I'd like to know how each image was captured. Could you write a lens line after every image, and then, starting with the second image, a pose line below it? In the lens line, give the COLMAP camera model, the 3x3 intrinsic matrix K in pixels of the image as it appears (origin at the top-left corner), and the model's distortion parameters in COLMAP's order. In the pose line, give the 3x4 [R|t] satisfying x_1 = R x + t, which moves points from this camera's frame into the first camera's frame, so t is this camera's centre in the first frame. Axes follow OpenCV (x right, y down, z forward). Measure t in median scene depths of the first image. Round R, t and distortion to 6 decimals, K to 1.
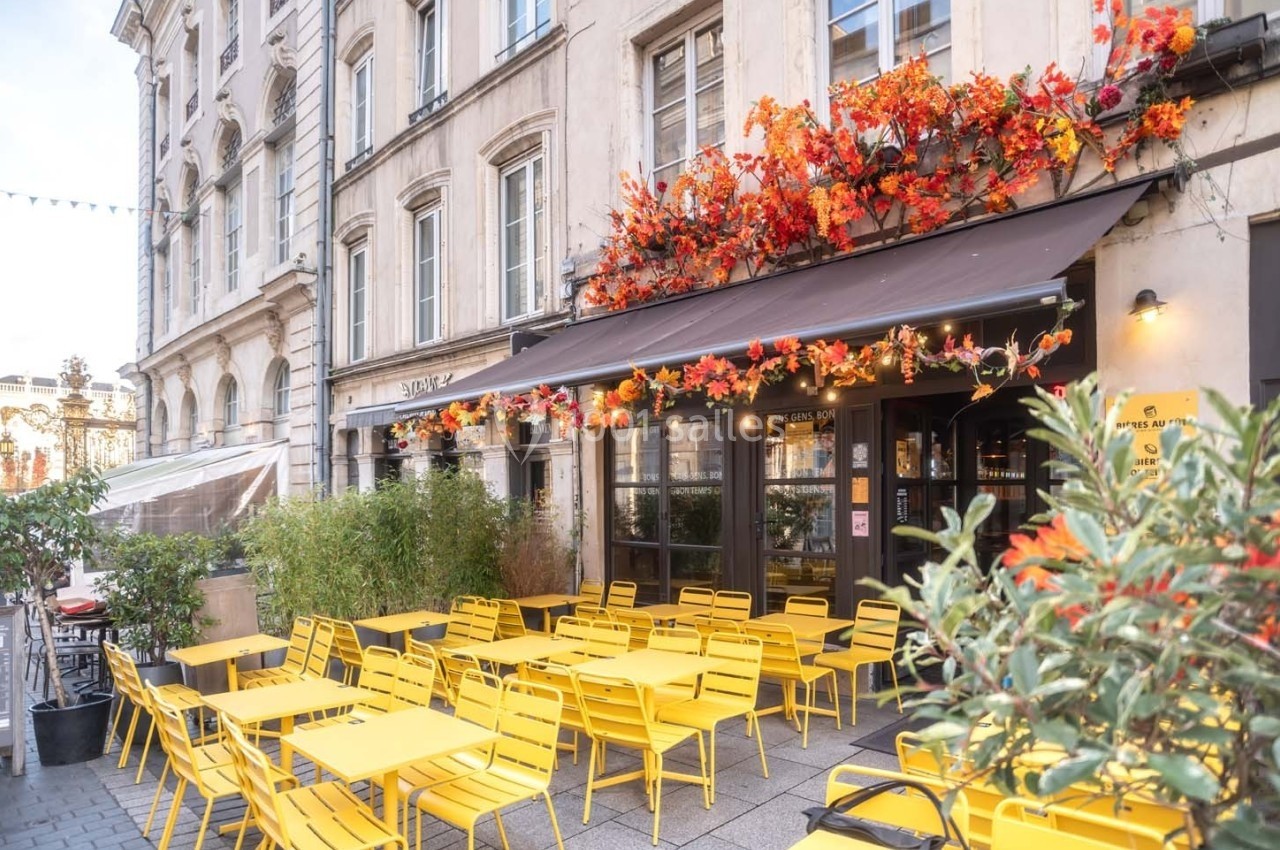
lens RADIAL K [[768.8, 0, 645.3], [0, 768.8, 466.8], [0, 0, 1]] dist [-0.034013, 0.023585]
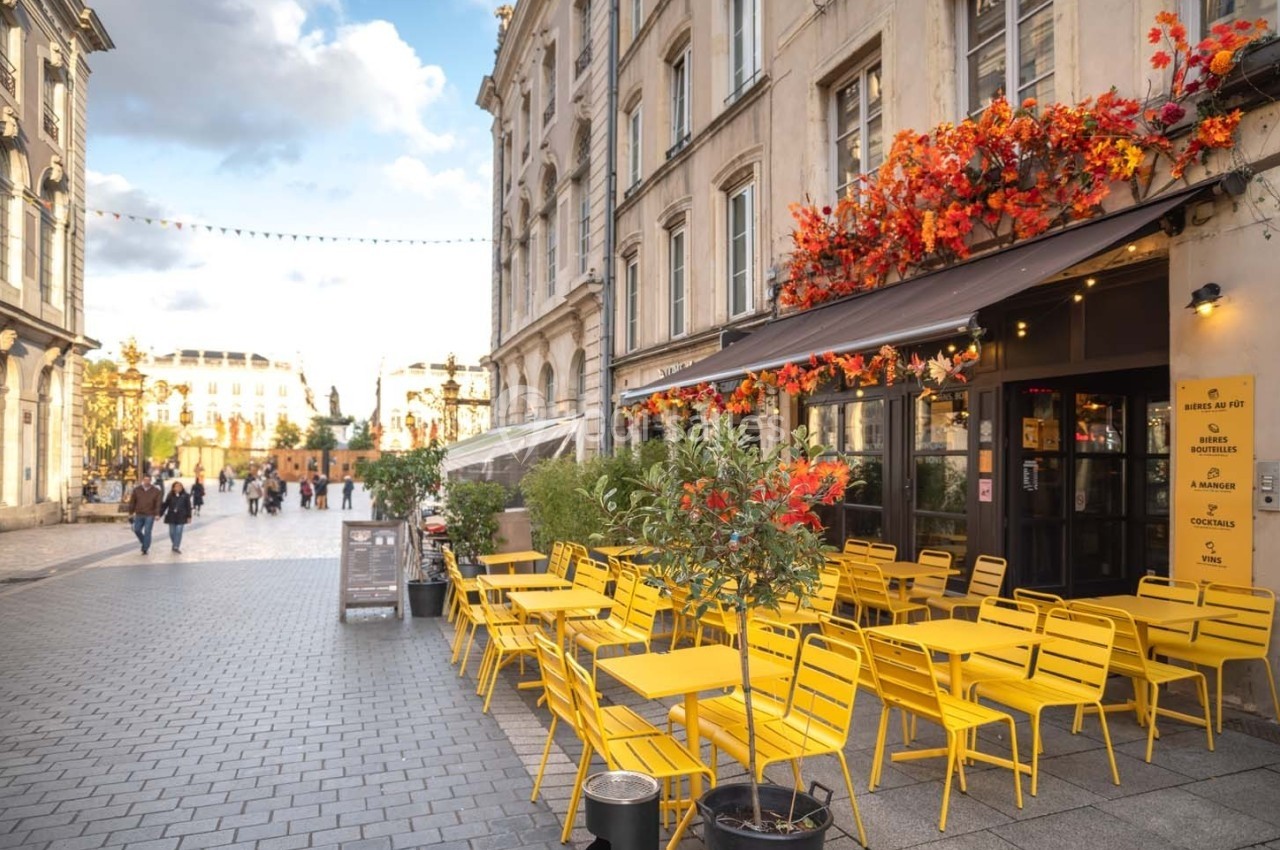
lens RADIAL K [[772.5, 0, 640.0], [0, 772.5, 425.0], [0, 0, 1]] dist [-0.039617, 0.034451]
pose [[0.913365, -0.002646, -0.407133, 0.188451], [-0.000782, 0.999966, -0.008252, -0.009514], [0.407141, 0.007856, 0.913332, -0.183535]]
